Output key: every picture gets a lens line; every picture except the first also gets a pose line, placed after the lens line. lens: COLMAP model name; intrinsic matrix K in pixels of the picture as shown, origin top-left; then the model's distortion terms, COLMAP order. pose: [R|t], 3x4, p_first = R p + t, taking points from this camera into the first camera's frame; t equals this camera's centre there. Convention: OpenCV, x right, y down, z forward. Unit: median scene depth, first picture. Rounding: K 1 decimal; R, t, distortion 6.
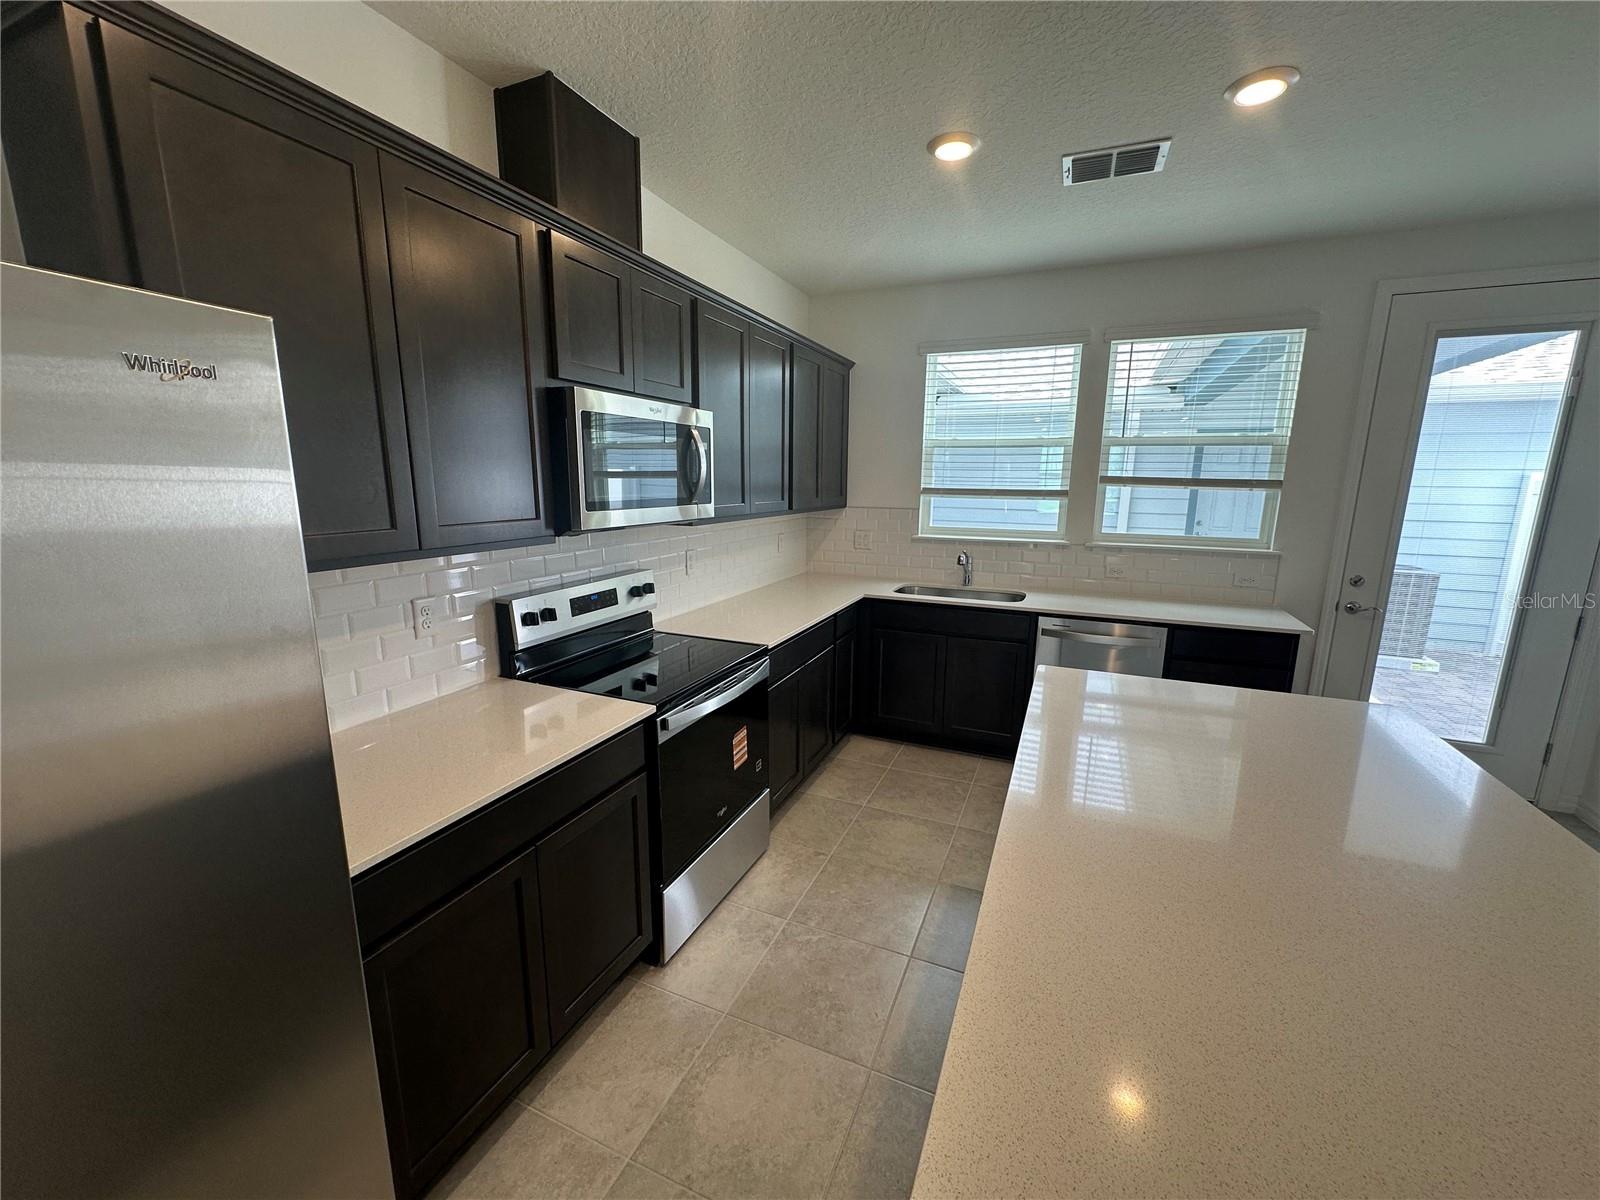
lens RADIAL K [[639.4, 0, 801.0], [0, 639.4, 601.3], [0, 0, 1]] dist [-0.002215, 0.001229]
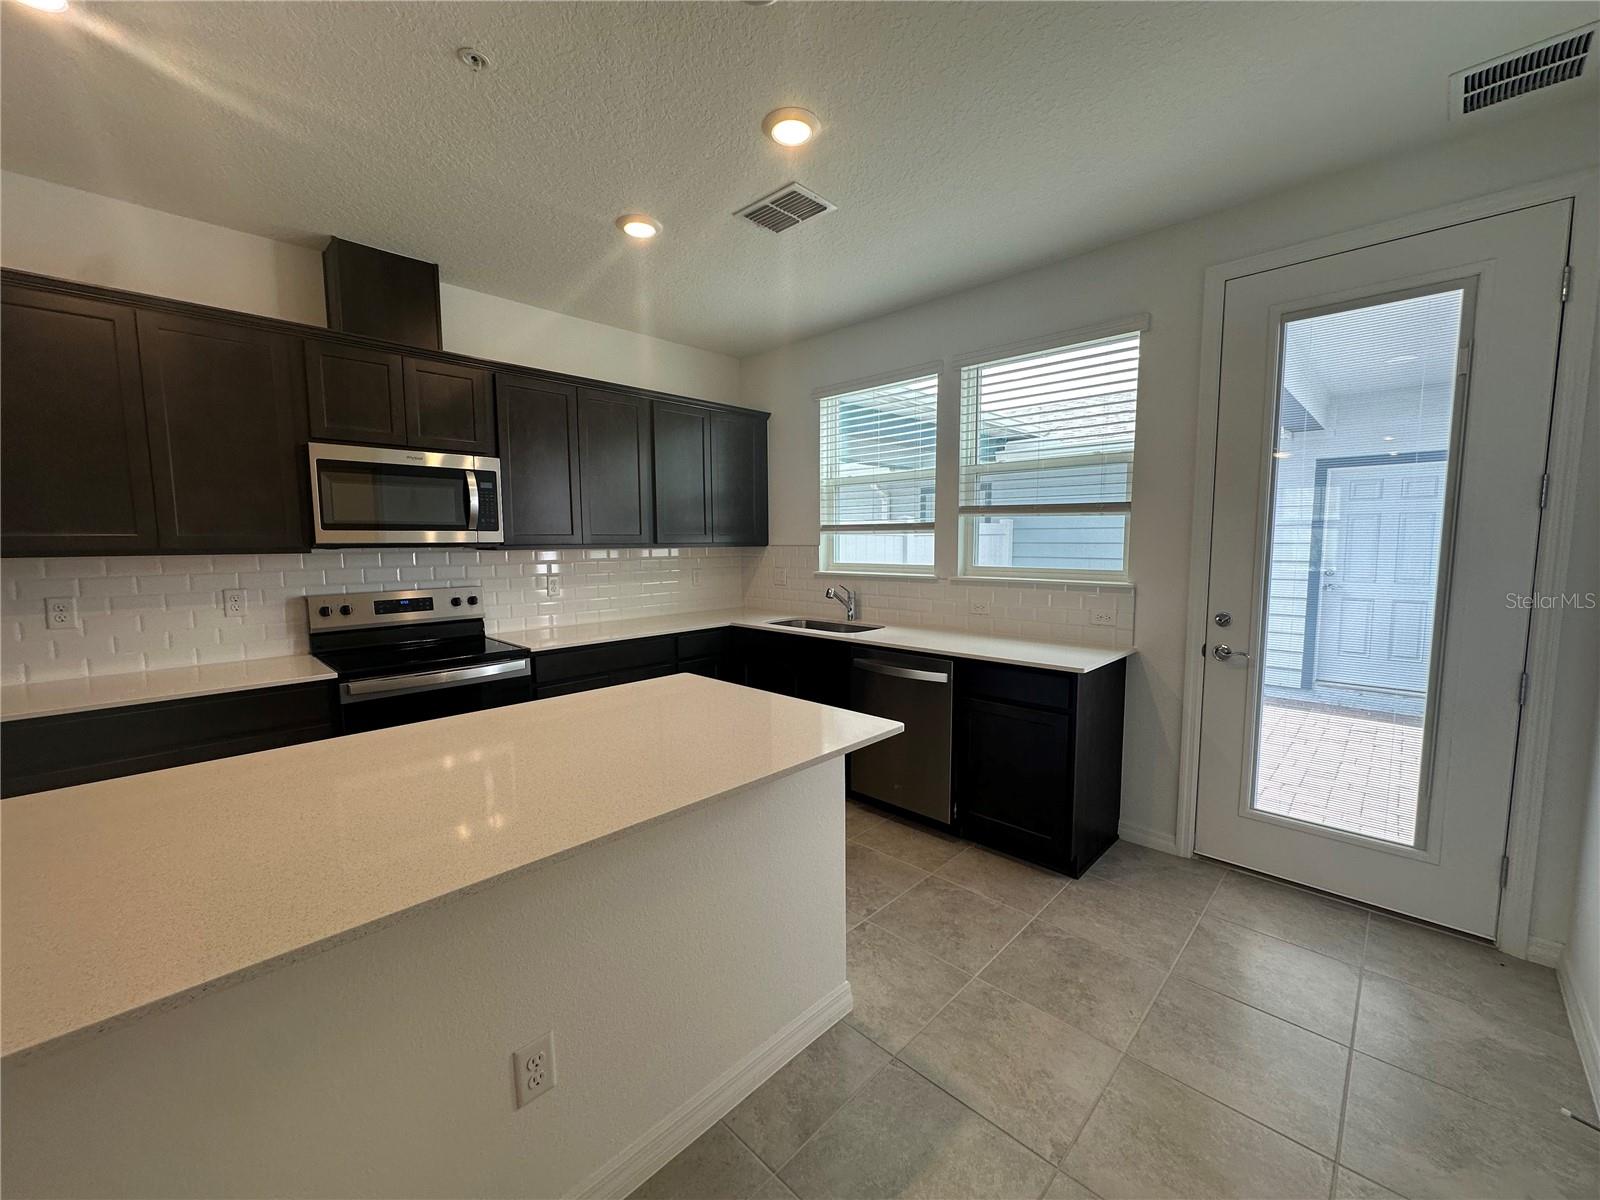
lens RADIAL K [[639.4, 0, 800.5], [0, 639.4, 600.9], [0, 0, 1]] dist [-0.002215, 0.001229]
pose [[0.935478, 0.019182, -0.352863, 0.815853], [-0.053521, 0.994698, -0.087817, 0.056721], [0.349308, 0.101036, 0.931545, 0.062064]]
